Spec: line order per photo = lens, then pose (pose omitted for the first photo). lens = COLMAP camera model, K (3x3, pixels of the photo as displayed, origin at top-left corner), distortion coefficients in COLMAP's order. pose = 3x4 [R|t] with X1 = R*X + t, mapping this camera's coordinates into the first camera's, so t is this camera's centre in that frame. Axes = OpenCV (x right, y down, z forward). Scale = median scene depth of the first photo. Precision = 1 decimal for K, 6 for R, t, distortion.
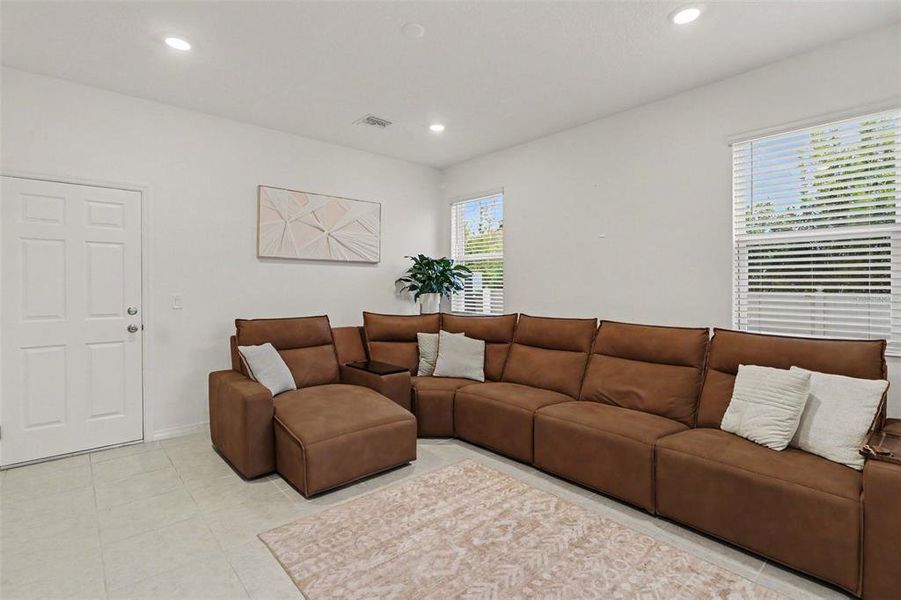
lens RADIAL K [[433.1, 0, 445.3], [0, 433.1, 297.5], [0, 0, 1]] dist [-0.016206, 0.001266]
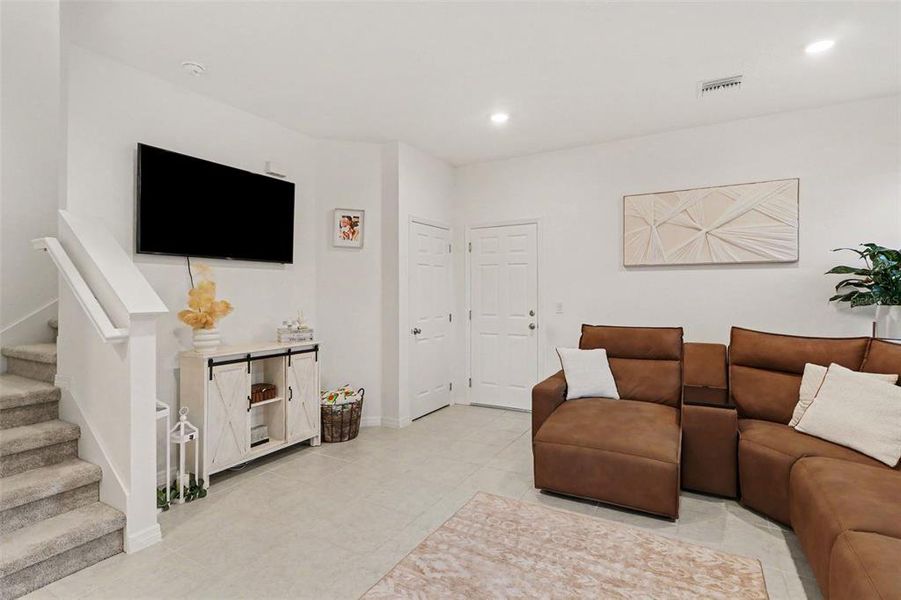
lens RADIAL K [[433.1, 0, 445.4], [0, 433.1, 296.1], [0, 0, 1]] dist [-0.016206, 0.001266]
pose [[0.309185, -0.001162, -0.951001, 0.464647], [-0.022031, 0.999722, -0.008384, -0.004772], [0.950747, 0.023544, 0.309074, 0.316066]]
